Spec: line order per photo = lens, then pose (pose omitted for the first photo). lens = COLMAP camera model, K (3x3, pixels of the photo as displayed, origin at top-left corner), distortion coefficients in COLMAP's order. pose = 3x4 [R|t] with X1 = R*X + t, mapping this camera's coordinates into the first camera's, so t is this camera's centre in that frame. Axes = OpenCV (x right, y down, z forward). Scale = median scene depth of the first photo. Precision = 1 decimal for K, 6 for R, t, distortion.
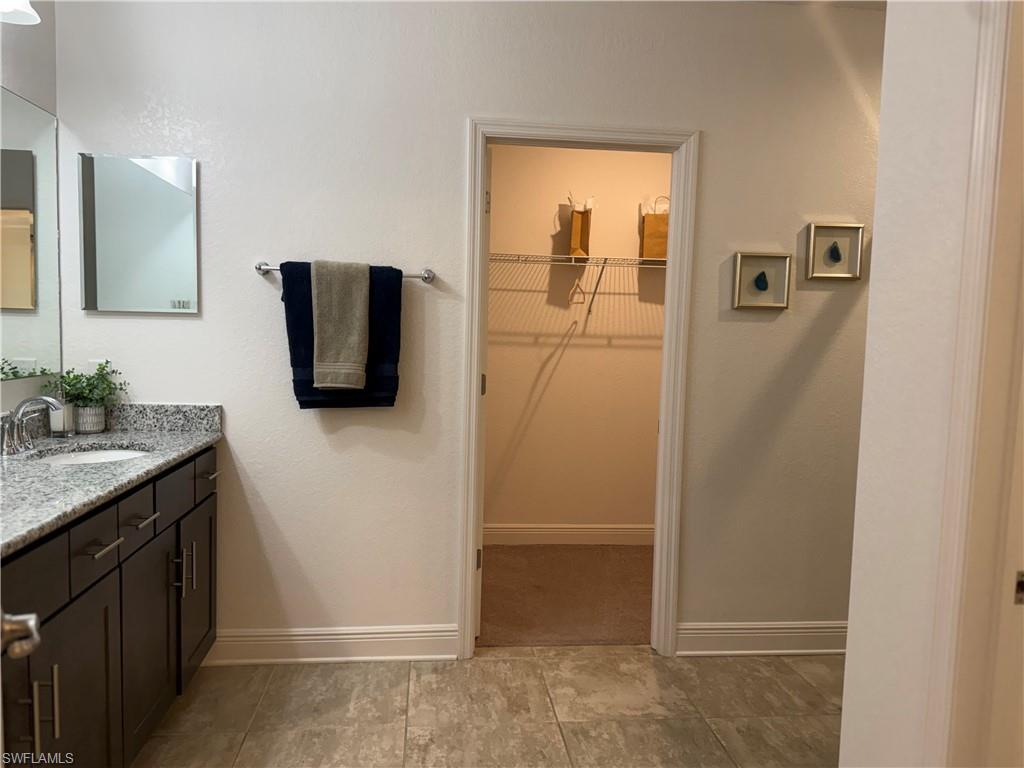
lens RADIAL K [[761.7, 0, 504.3], [0, 761.7, 389.0], [0, 0, 1]] dist [0.058703, -0.078243]
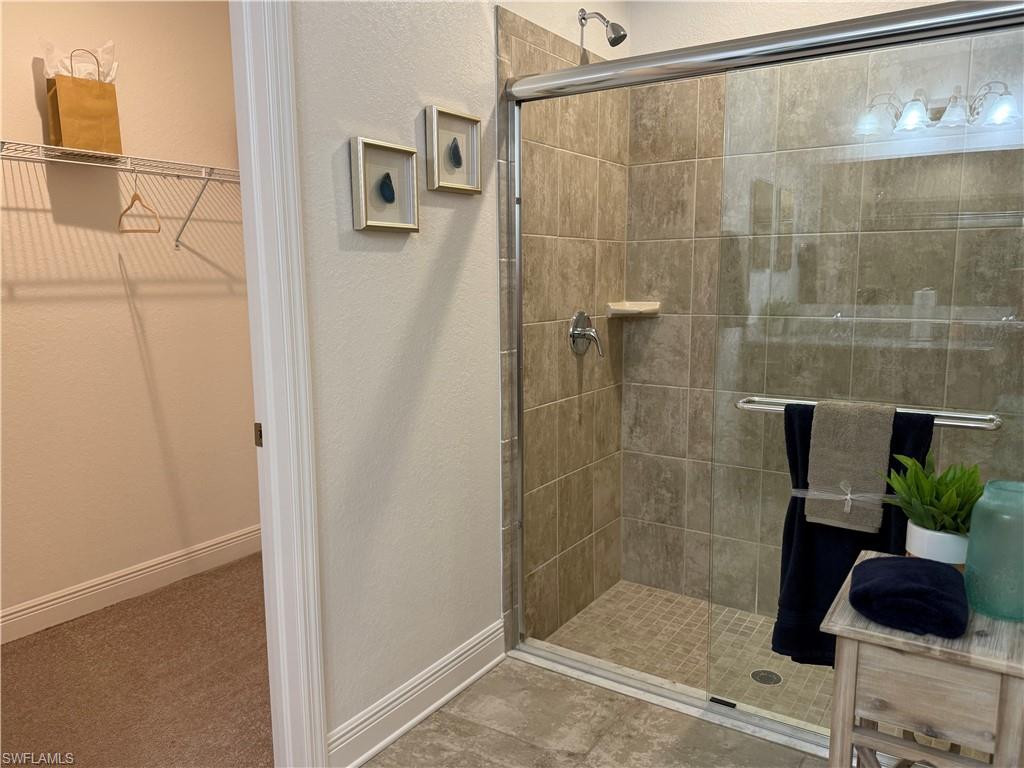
lens RADIAL K [[758.7, 0, 512.0], [0, 758.7, 384.0], [0, 0, 1]] dist [-0.006718, 0.000207]
pose [[0.637754, -0.141938, 0.757049, -0.067092], [0.081883, 0.989798, 0.116597, -0.028603], [-0.765875, -0.012371, 0.642870, 0.335445]]
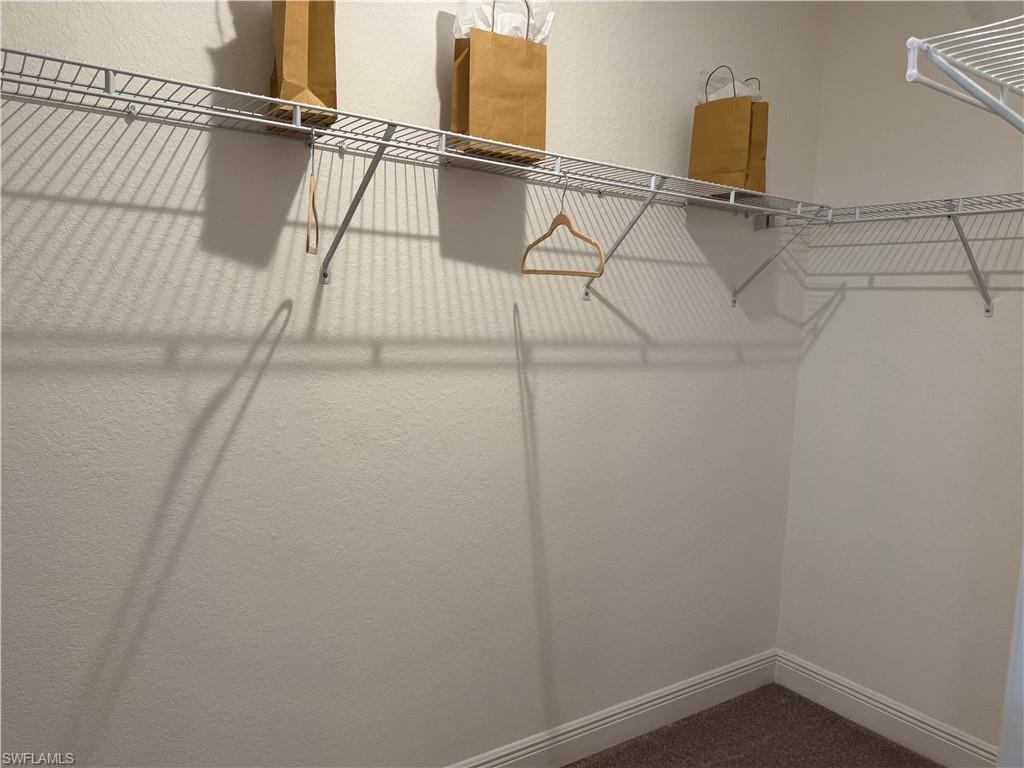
lens RADIAL K [[750.6, 0, 527.1], [0, 750.6, 391.6], [0, 0, 1]] dist [0.101883, -0.176517]
pose [[0.875035, -0.040211, 0.482387, 0.015659], [0.012107, 0.998050, 0.061235, -0.066567], [-0.483908, -0.047742, 0.873816, 0.621486]]
